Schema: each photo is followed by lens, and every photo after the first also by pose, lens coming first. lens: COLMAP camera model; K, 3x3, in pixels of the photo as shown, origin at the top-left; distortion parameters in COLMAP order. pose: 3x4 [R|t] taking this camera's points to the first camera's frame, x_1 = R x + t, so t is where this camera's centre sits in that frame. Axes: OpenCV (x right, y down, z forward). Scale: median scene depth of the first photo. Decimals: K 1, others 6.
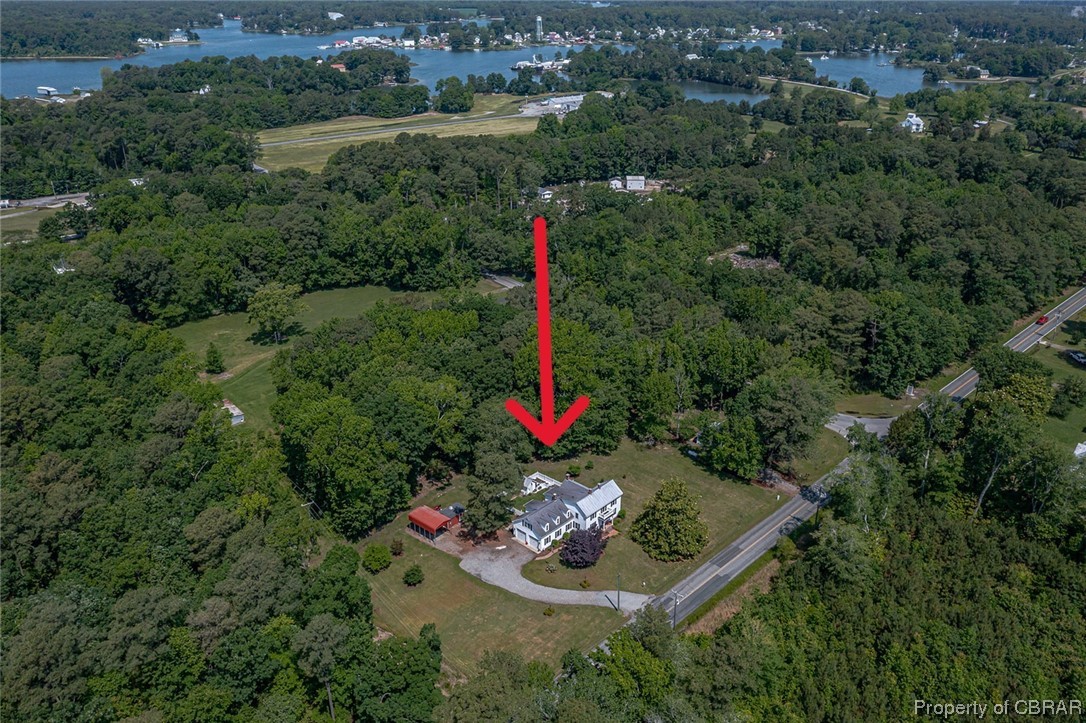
lens RADIAL K [[865.1, 0, 542.5], [0, 865.1, 360.5], [0, 0, 1]] dist [-0.011923, -0.002065]
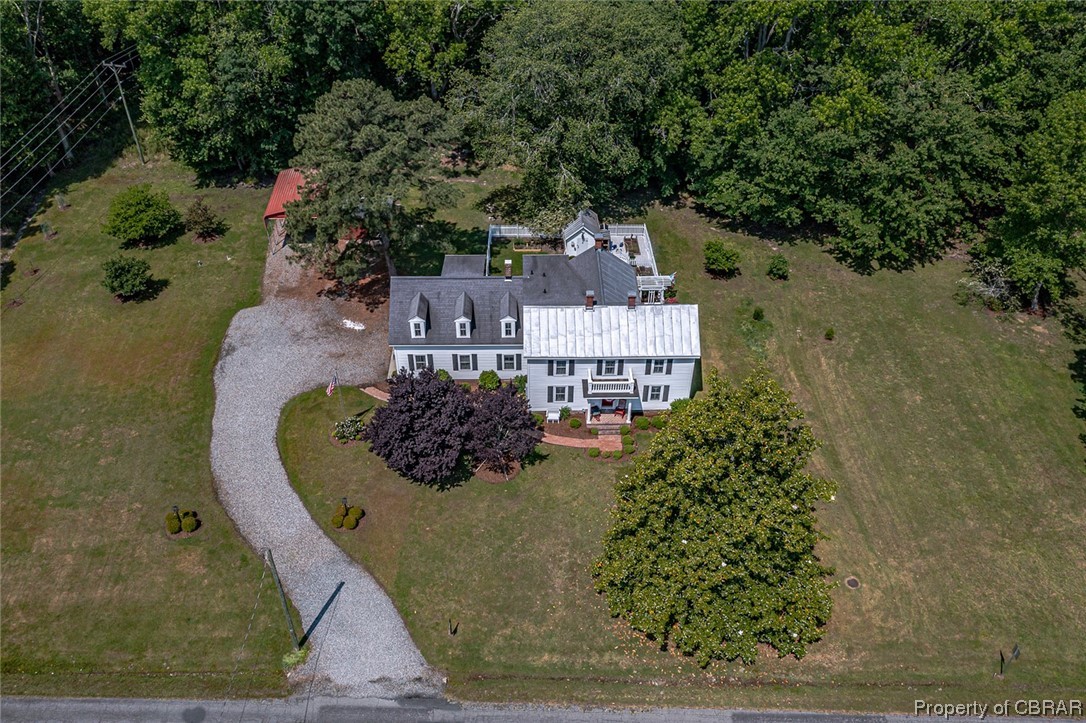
lens RADIAL K [[865.1, 0, 542.5], [0, 865.1, 369.6], [0, 0, 1]] dist [-0.011923, -0.002065]
pose [[0.692359, 0.469307, -0.548079, 0.247208], [-0.299242, 0.877937, 0.373740, 0.061009], [0.656577, -0.094754, 0.748284, 0.779660]]
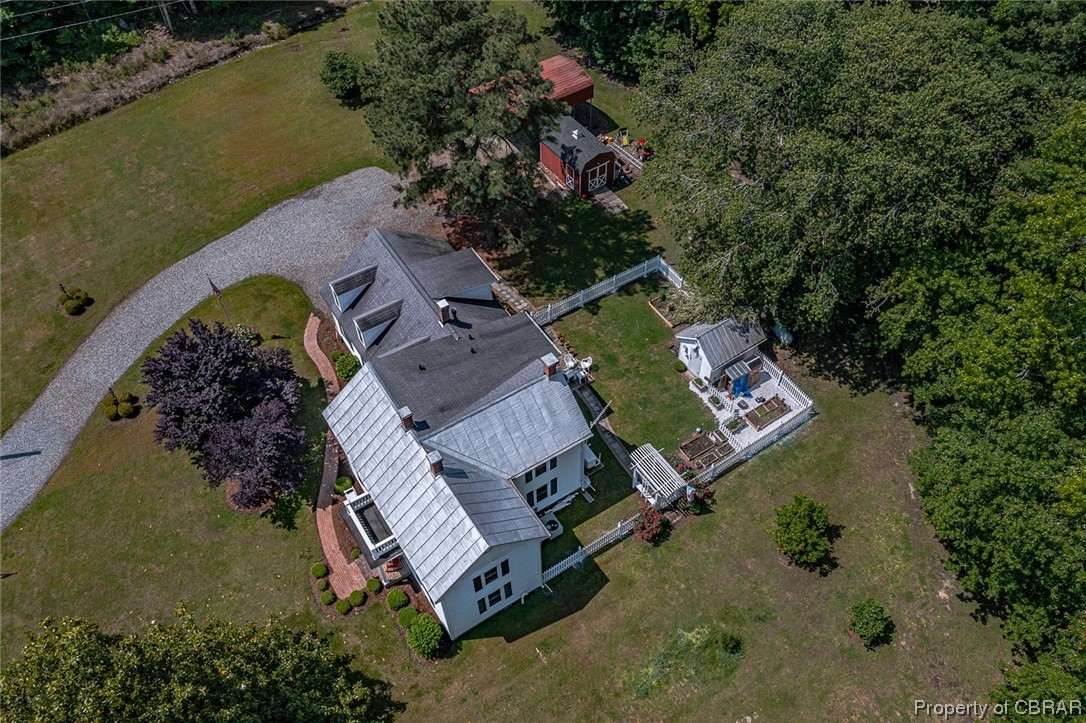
lens RADIAL K [[865.1, 0, 539.5], [0, 865.1, 360.0], [0, 0, 1]] dist [-0.011923, -0.002065]
pose [[-0.253169, 0.750506, -0.610447, 0.180250], [-0.383998, 0.501209, 0.775458, -0.043766], [0.887948, 0.430732, 0.161302, 1.039621]]
